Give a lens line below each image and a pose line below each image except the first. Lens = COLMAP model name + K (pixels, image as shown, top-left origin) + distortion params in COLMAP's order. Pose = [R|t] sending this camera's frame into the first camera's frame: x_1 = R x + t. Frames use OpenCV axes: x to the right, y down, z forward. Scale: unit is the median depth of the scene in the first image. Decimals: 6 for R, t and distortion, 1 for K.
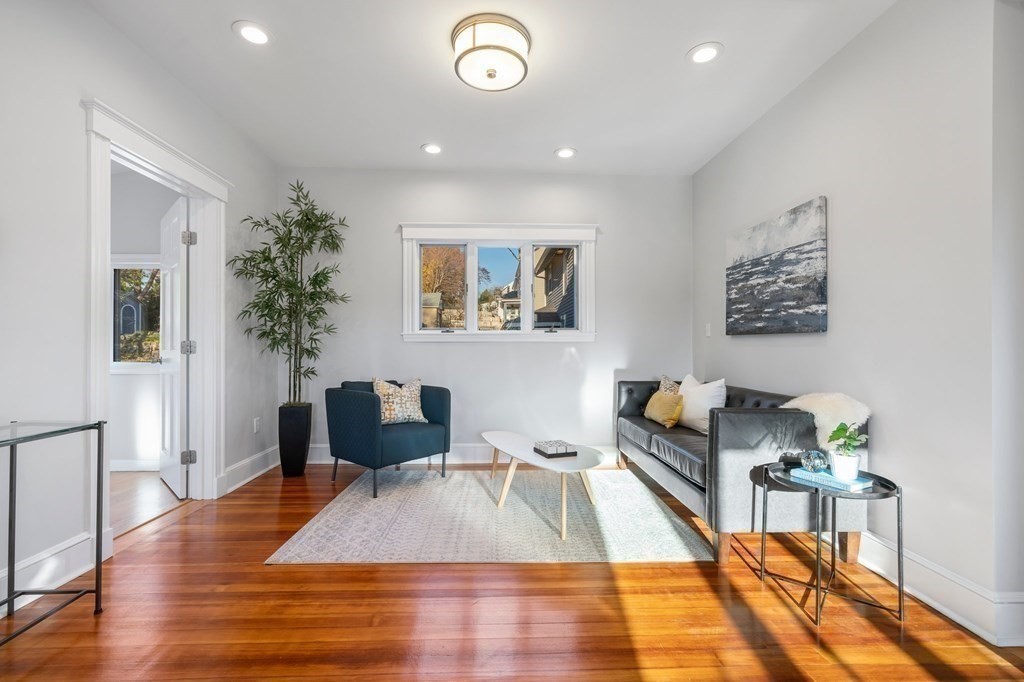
lens RADIAL K [[434.1, 0, 507.8], [0, 434.1, 342.5], [0, 0, 1]] dist [-0.000234, 0.000148]
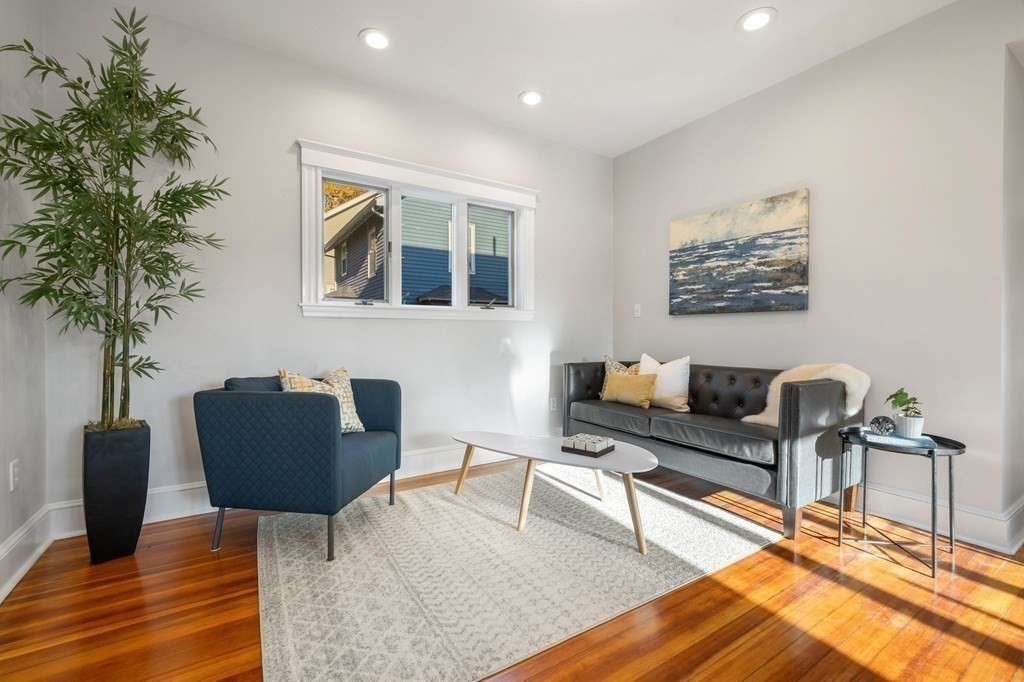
lens RADIAL K [[434.1, 0, 513.4], [0, 434.1, 335.6], [0, 0, 1]] dist [-0.000234, 0.000148]
pose [[0.865864, -0.001324, 0.500277, -0.383171], [-0.004178, 0.999942, 0.009878, 0.026049], [-0.500262, -0.010643, 0.865809, 0.322832]]
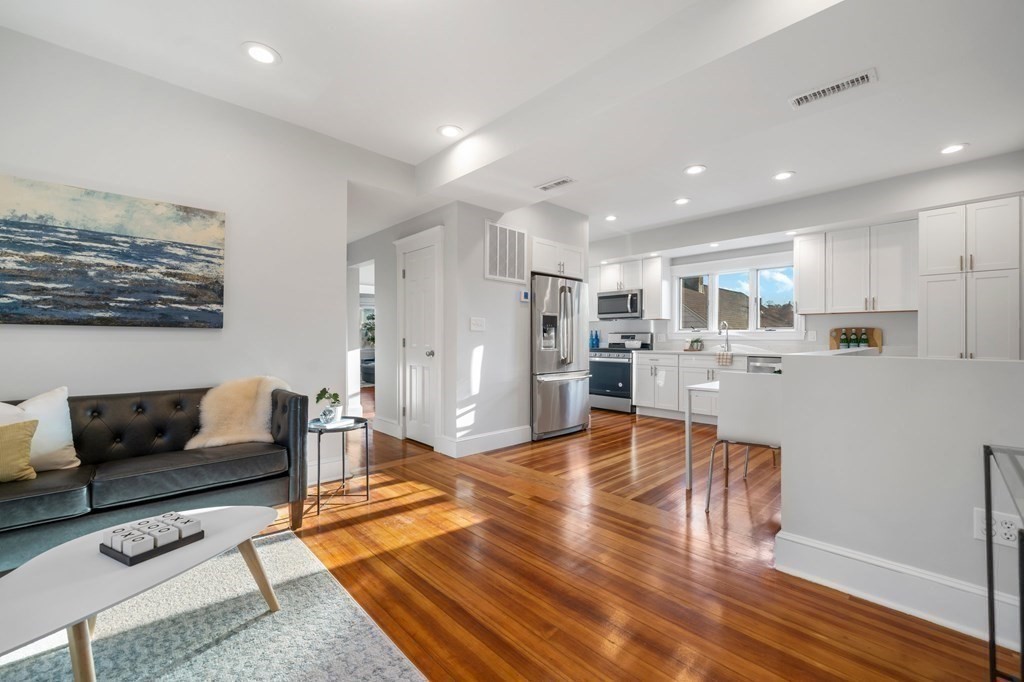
lens RADIAL K [[412.4, 0, 504.7], [0, 412.4, 336.6], [0, 0, 1]] dist [-0.010906, 0.000120]
pose [[-0.656985, 0.013761, 0.753778, -0.486183], [0.000484, 0.999841, -0.017831, 0.014341], [-0.753904, -0.011350, -0.656887, 0.911497]]
